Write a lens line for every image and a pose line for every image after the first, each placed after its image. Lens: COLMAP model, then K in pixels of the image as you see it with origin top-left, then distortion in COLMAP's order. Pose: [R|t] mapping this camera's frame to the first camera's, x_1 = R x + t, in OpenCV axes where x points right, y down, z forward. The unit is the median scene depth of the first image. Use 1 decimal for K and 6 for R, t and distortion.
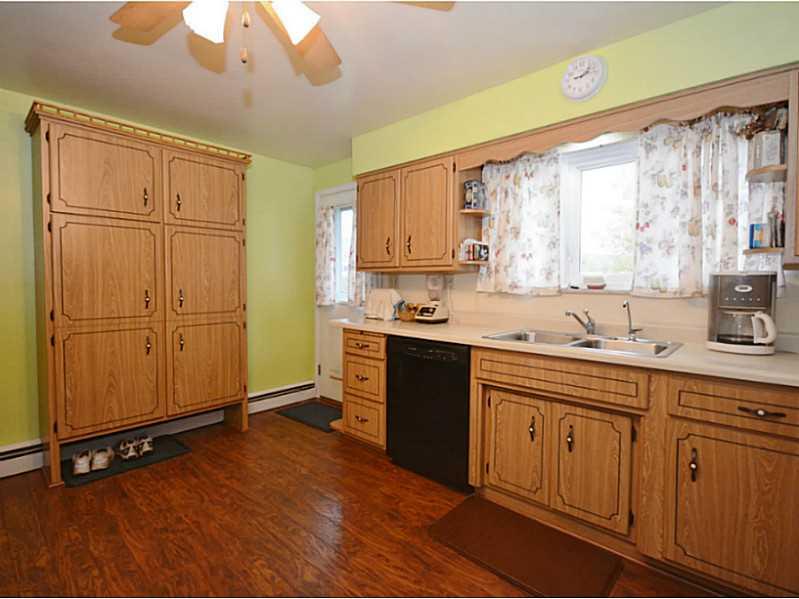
lens RADIAL K [[403.4, 0, 393.3], [0, 403.4, 298.3], [0, 0, 1]] dist [-0.000994, -0.001251]
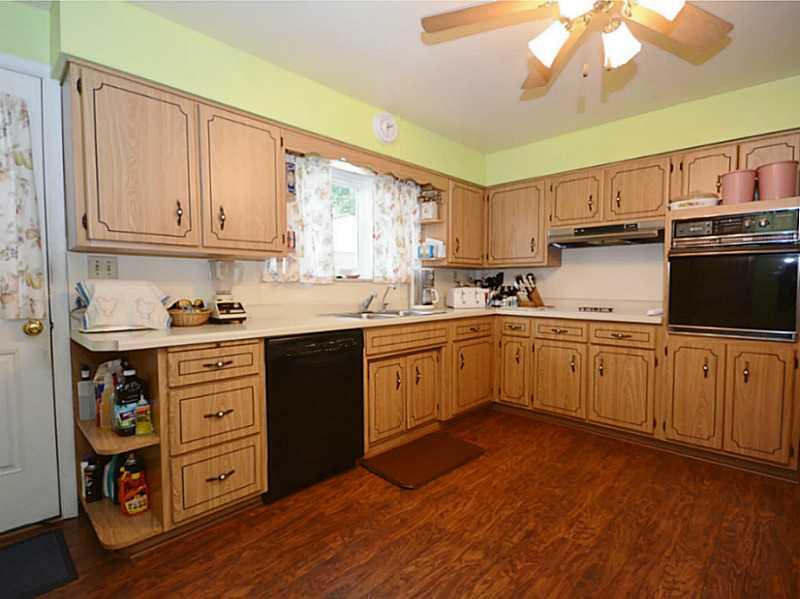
lens RADIAL K [[403.9, 0, 401.8], [0, 403.9, 304.0], [0, 0, 1]] dist [-0.000994, -0.001251]
pose [[0.010728, -0.057041, 0.998314, -0.917575], [0.037515, 0.997692, 0.056602, -0.007735], [-0.999238, 0.036845, 0.012843, 0.886073]]
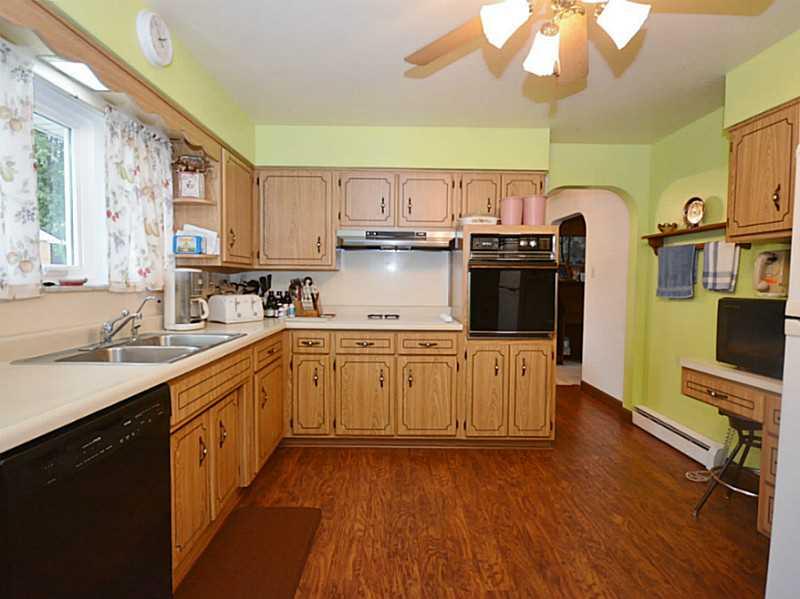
lens RADIAL K [[421.3, 0, 396.1], [0, 421.3, 298.4], [0, 0, 1]] dist [0.001656, -0.000657]
pose [[-0.691212, -0.048189, 0.721044, -0.522334], [0.010317, 0.997014, 0.076523, -0.056891], [-0.722579, 0.060332, -0.688651, 1.195733]]
